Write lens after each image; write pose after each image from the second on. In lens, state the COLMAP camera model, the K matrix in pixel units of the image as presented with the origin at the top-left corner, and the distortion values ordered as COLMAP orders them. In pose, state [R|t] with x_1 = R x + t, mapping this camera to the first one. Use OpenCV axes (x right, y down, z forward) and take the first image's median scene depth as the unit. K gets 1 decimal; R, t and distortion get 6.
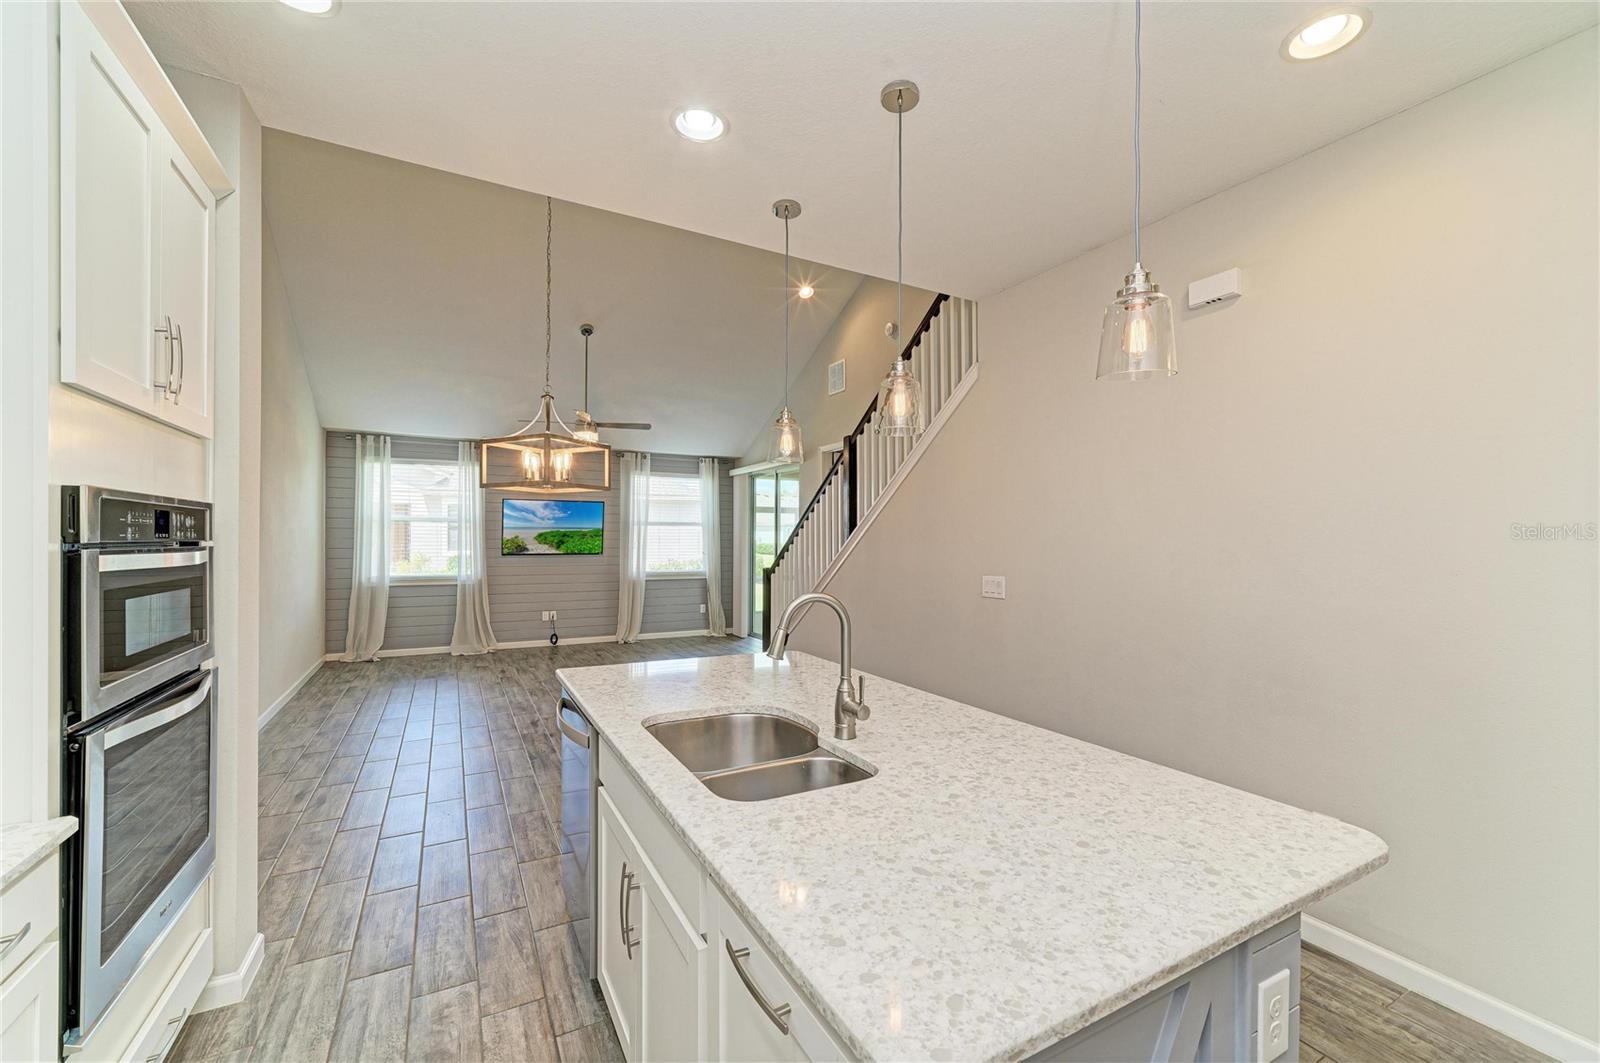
lens RADIAL K [[648.7, 0, 805.4], [0, 648.7, 538.0], [0, 0, 1]] dist [-0.021928, 0.011264]
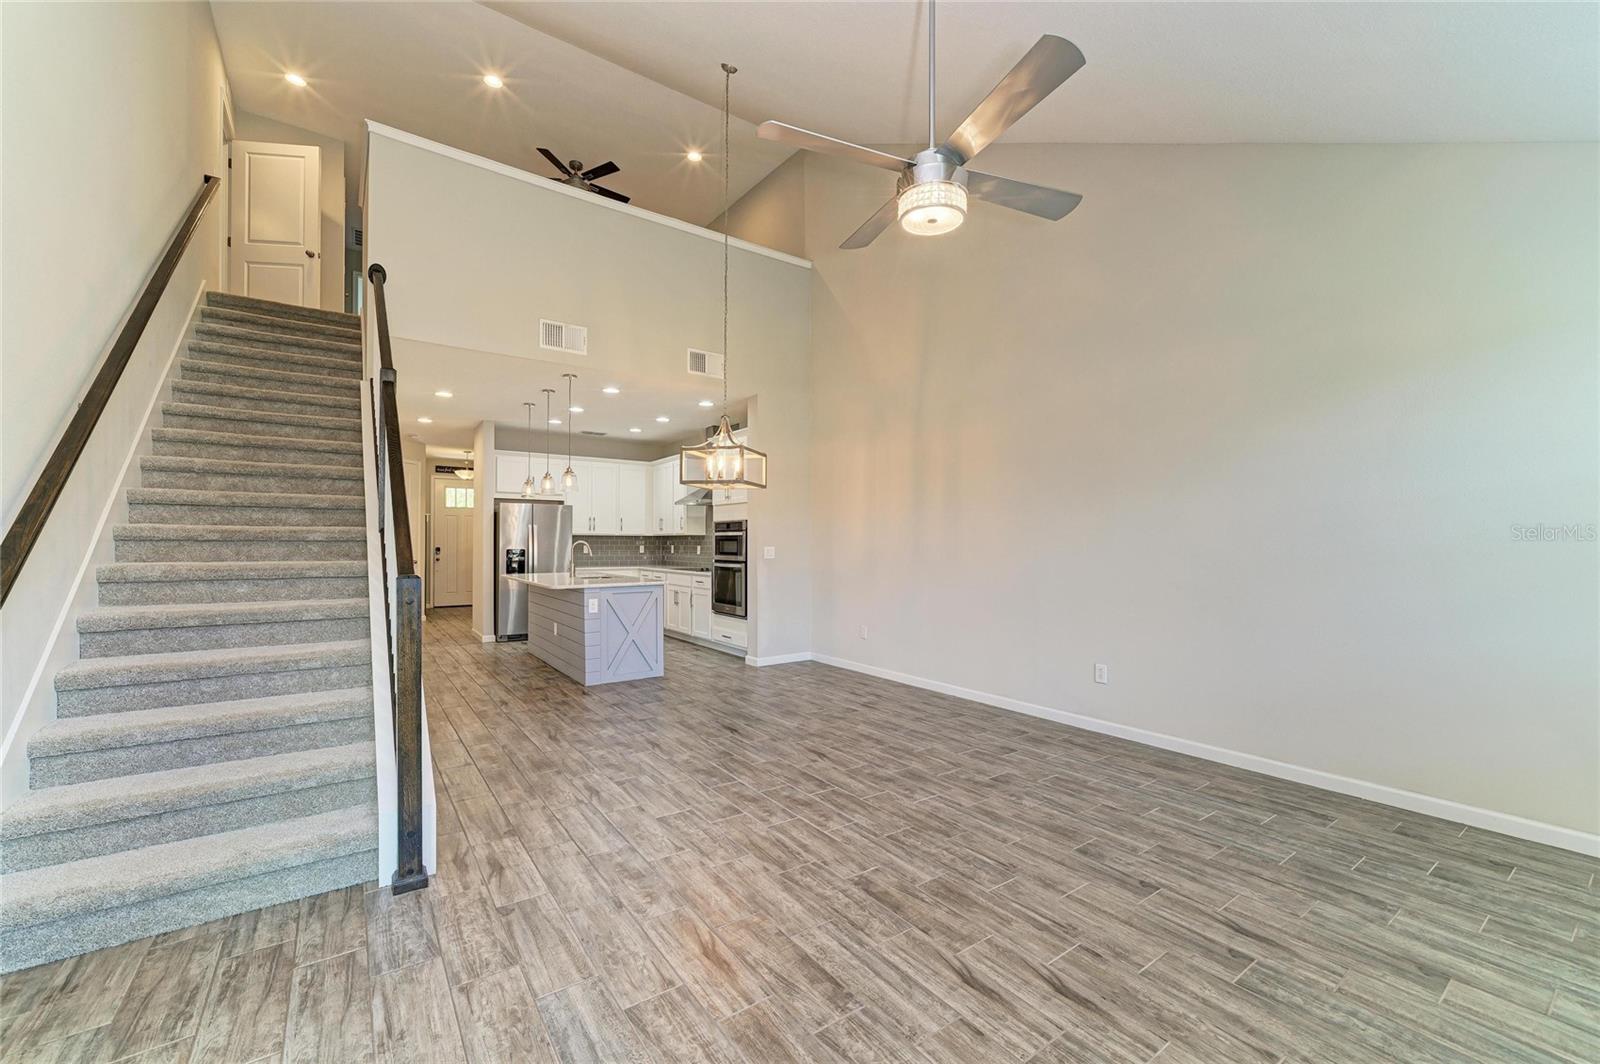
lens RADIAL K [[648.7, 0, 805.4], [0, 648.7, 538.5], [0, 0, 1]] dist [-0.021928, 0.011264]
pose [[-0.992883, -0.007976, -0.118826, -0.187530], [-0.006923, 0.999933, -0.009272, 0.019612], [0.118892, -0.008384, -0.992872, 1.083286]]
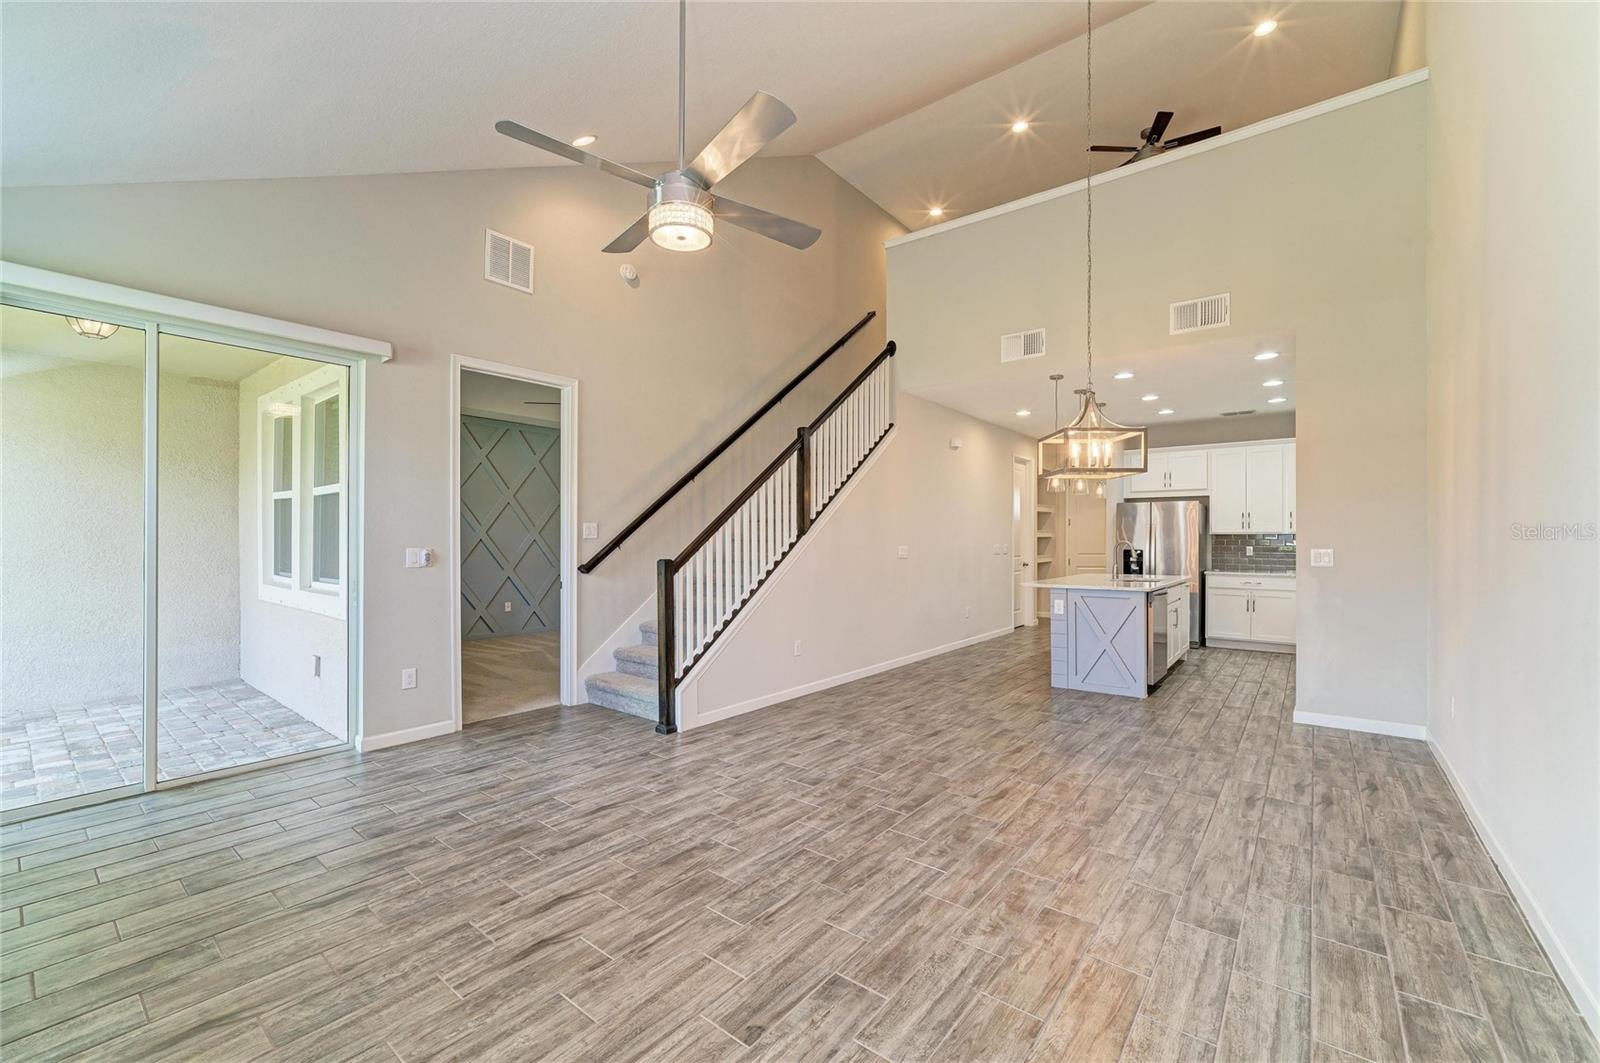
lens RADIAL K [[648.7, 0, 805.4], [0, 648.7, 538.0], [0, 0, 1]] dist [-0.021928, 0.011264]
pose [[-0.387438, -0.000547, 0.921895, -0.574557], [-0.006791, 0.999974, -0.002260, 0.017860], [-0.921871, -0.007136, -0.387432, 0.872725]]
